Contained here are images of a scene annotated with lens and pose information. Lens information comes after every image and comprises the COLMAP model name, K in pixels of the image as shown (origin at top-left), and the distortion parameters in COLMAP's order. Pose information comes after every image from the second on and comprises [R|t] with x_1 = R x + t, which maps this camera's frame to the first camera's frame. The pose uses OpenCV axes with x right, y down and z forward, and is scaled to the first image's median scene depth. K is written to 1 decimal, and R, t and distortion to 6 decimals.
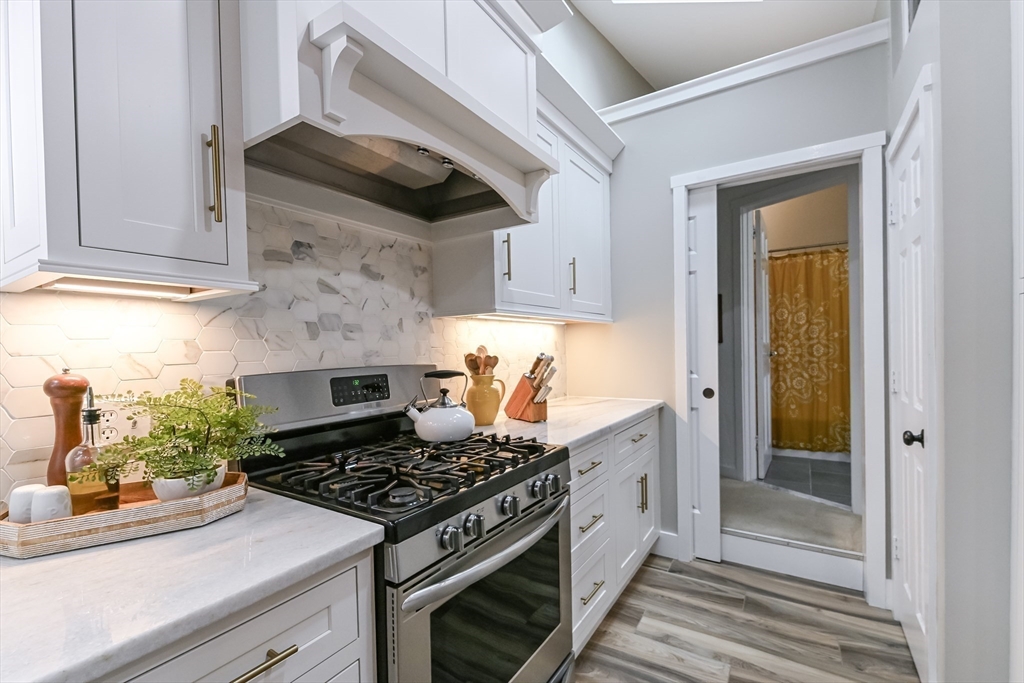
lens RADIAL K [[449.5, 0, 515.7], [0, 449.5, 347.7], [0, 0, 1]] dist [0.007627, -0.007831]
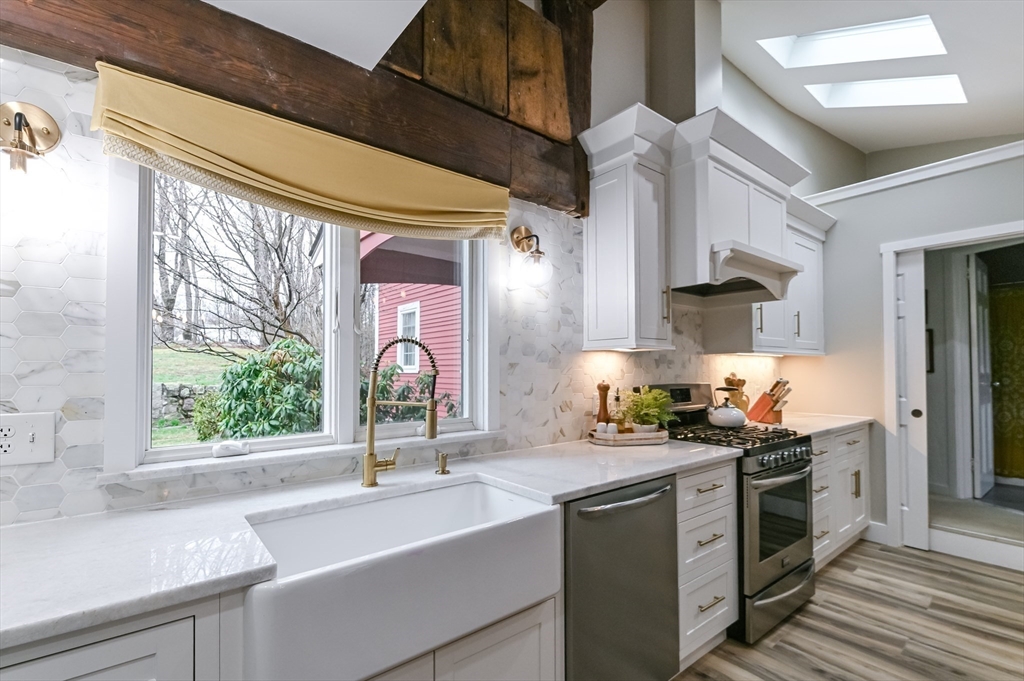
lens RADIAL K [[449.5, 0, 510.3], [0, 449.5, 357.6], [0, 0, 1]] dist [0.007627, -0.007831]
pose [[0.942517, 0.009841, -0.334012, -0.286292], [-0.018523, 0.999568, -0.022819, -0.006275], [0.333643, 0.027694, 0.942293, -0.727636]]
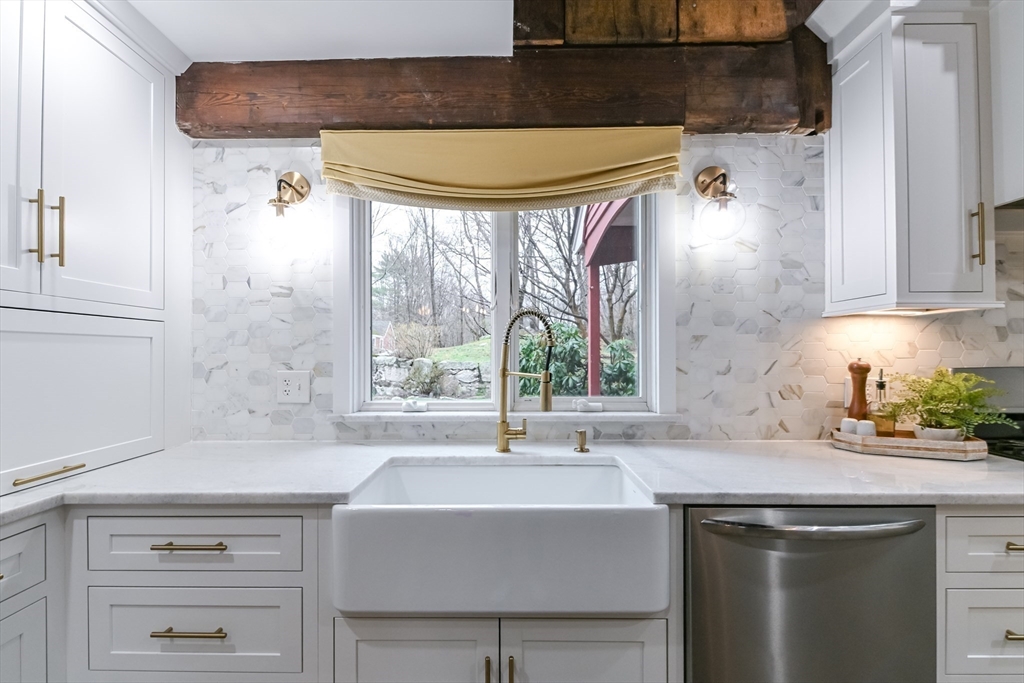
lens RADIAL K [[449.5, 0, 506.4], [0, 449.5, 348.0], [0, 0, 1]] dist [0.007627, -0.007831]
pose [[0.516873, 0.010078, -0.856003, -0.083534], [-0.012280, 0.999915, 0.004357, 0.007439], [0.855974, 0.008259, 0.516953, -0.511999]]
